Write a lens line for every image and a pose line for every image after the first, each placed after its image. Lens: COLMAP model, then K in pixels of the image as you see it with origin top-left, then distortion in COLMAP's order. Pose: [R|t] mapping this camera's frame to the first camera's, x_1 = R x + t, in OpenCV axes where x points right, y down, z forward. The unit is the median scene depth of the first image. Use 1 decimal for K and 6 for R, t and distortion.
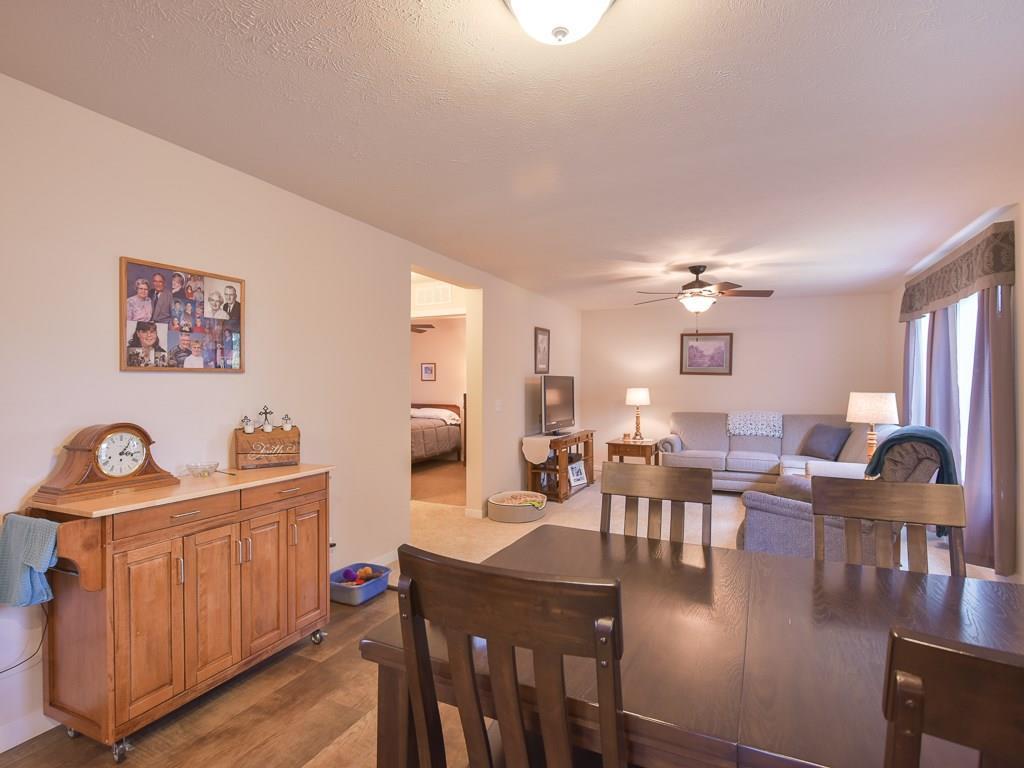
lens RADIAL K [[523.7, 0, 509.1], [0, 523.7, 385.2], [0, 0, 1]] dist [-0.005335, -0.002220]
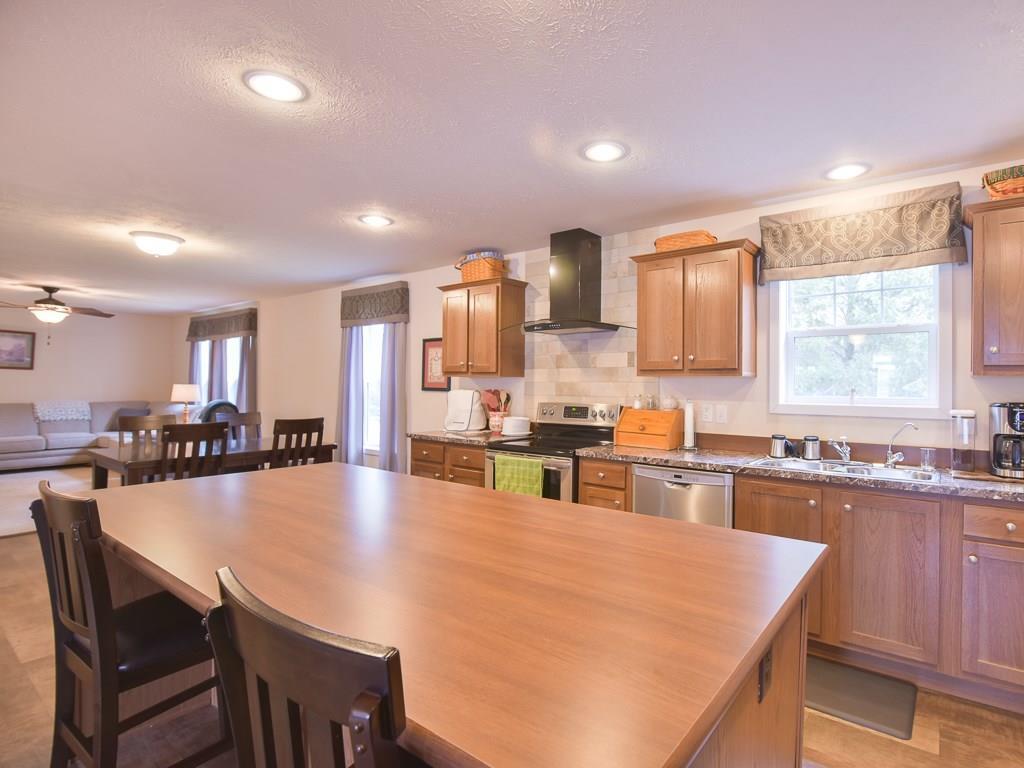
lens RADIAL K [[523.7, 0, 575.7], [0, 523.7, 385.0], [0, 0, 1]] dist [-0.005335, -0.002220]
pose [[0.177931, 0.002701, 0.984039, -0.509456], [-0.011593, 0.999933, -0.000649, 0.000722], [-0.983975, -0.011293, 0.177950, -0.386663]]
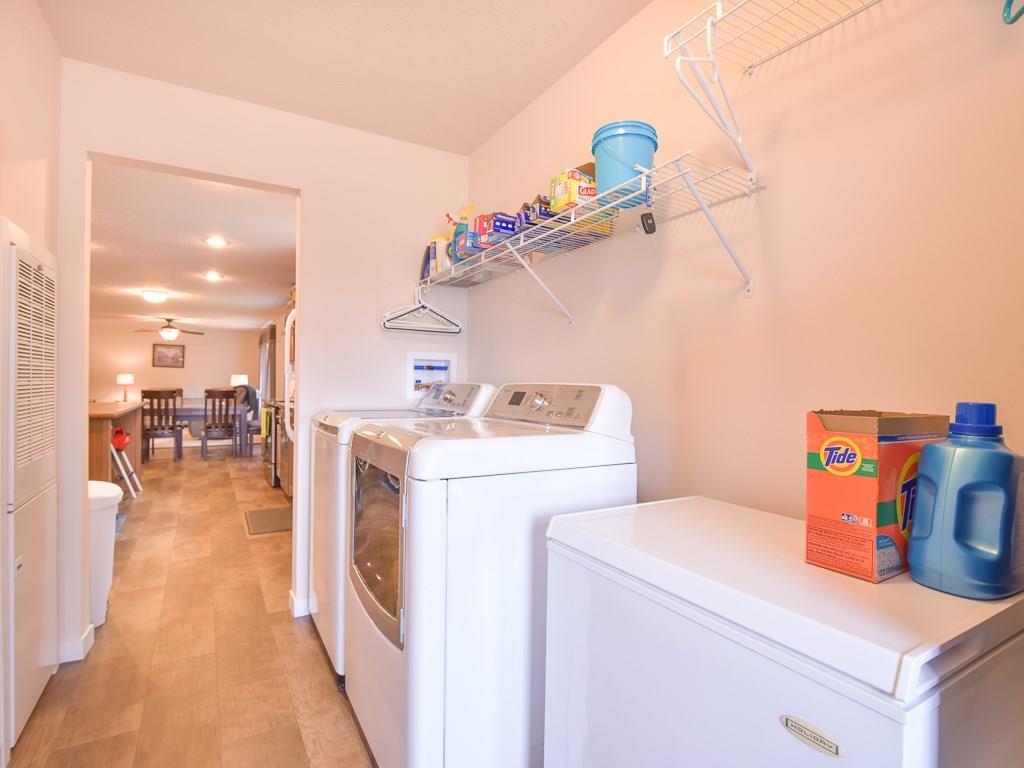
lens RADIAL K [[523.7, 0, 501.9], [0, 523.7, 381.6], [0, 0, 1]] dist [-0.005335, -0.002220]
pose [[0.573036, 0.007152, 0.819499, -0.495352], [-0.007289, 0.999967, -0.003631, 0.030621], [-0.819498, -0.003893, 0.573070, -1.096356]]
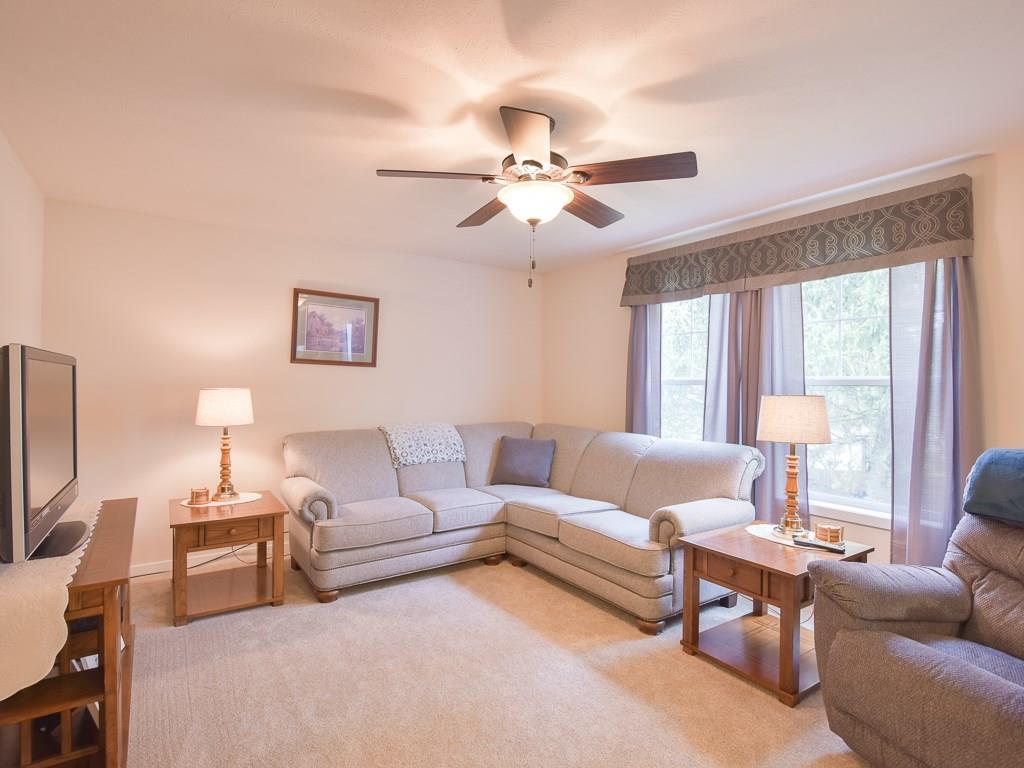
lens RADIAL K [[523.7, 0, 507.6], [0, 523.7, 380.5], [0, 0, 1]] dist [-0.005335, -0.002220]
pose [[0.496035, 0.005035, 0.868288, -0.037711], [-0.003630, 0.999986, -0.003725, -0.001227], [-0.868295, -0.001305, 0.496046, 0.600503]]
